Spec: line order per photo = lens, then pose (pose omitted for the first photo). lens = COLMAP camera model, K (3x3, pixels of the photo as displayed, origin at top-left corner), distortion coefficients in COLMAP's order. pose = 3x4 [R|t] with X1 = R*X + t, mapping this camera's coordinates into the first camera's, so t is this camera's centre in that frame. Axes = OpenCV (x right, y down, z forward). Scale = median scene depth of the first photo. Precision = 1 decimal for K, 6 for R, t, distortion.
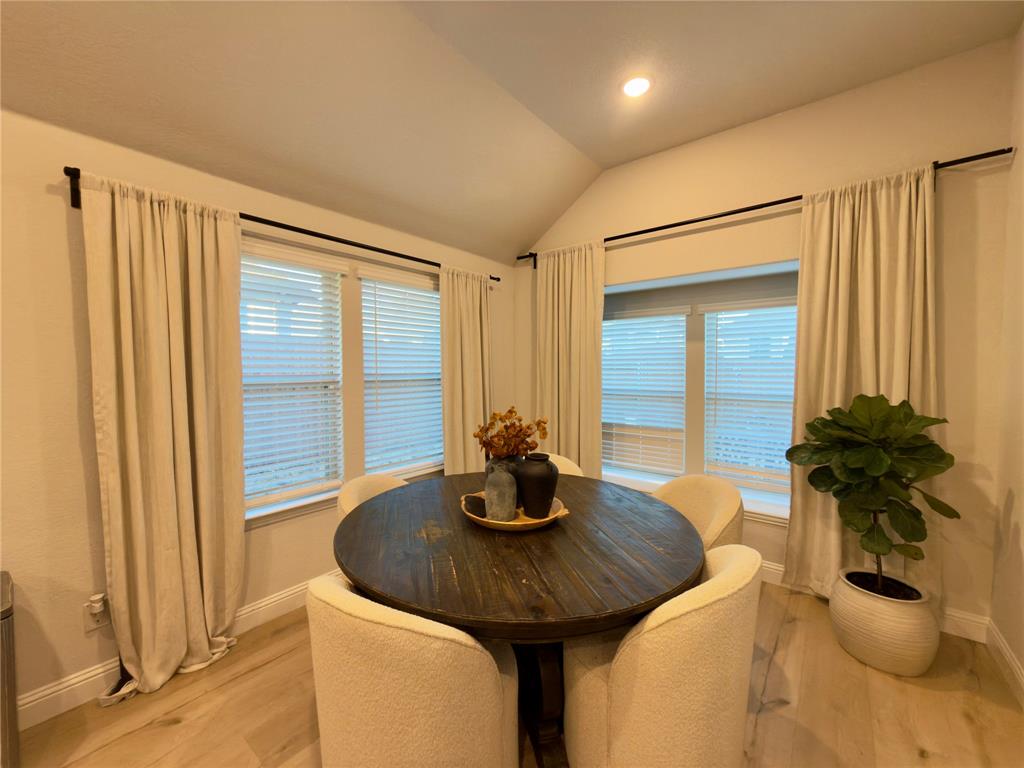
lens RADIAL K [[406.2, 0, 512.8], [0, 406.2, 384.3], [0, 0, 1]] dist [0.001817, -0.000294]
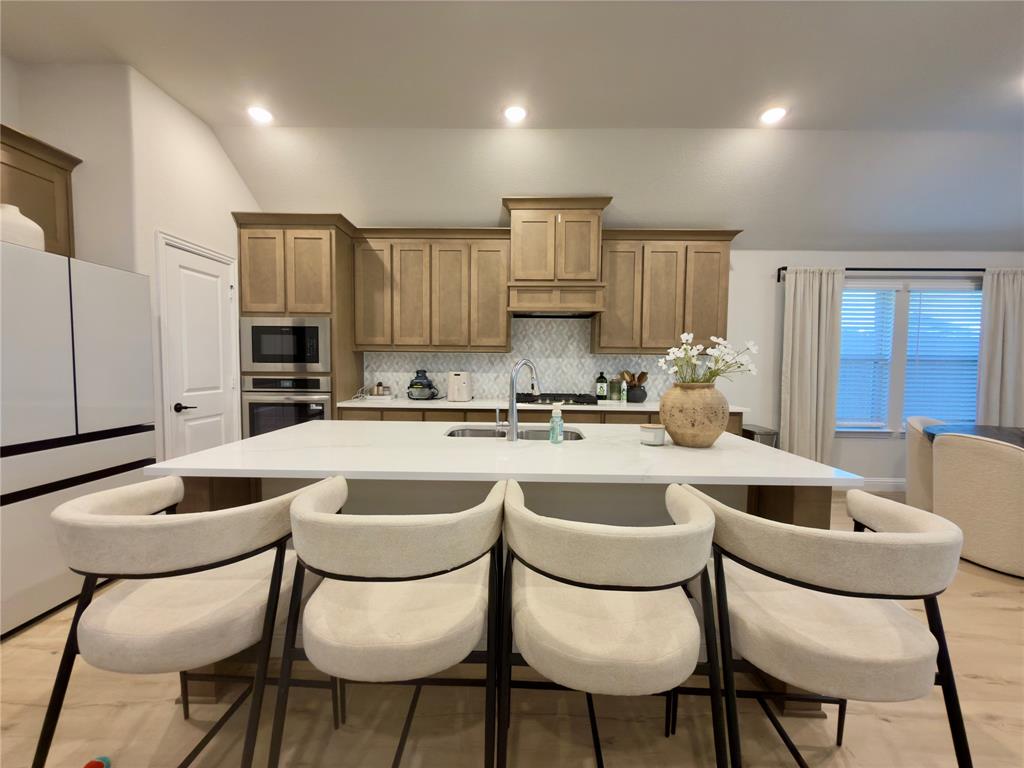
lens RADIAL K [[406.2, 0, 514.3], [0, 406.2, 381.6], [0, 0, 1]] dist [0.001817, -0.000294]
pose [[0.614291, 0.043528, -0.787878, -0.079270], [-0.045405, 0.998773, 0.019778, 0.114447], [0.787772, 0.023624, 0.615514, -1.107458]]
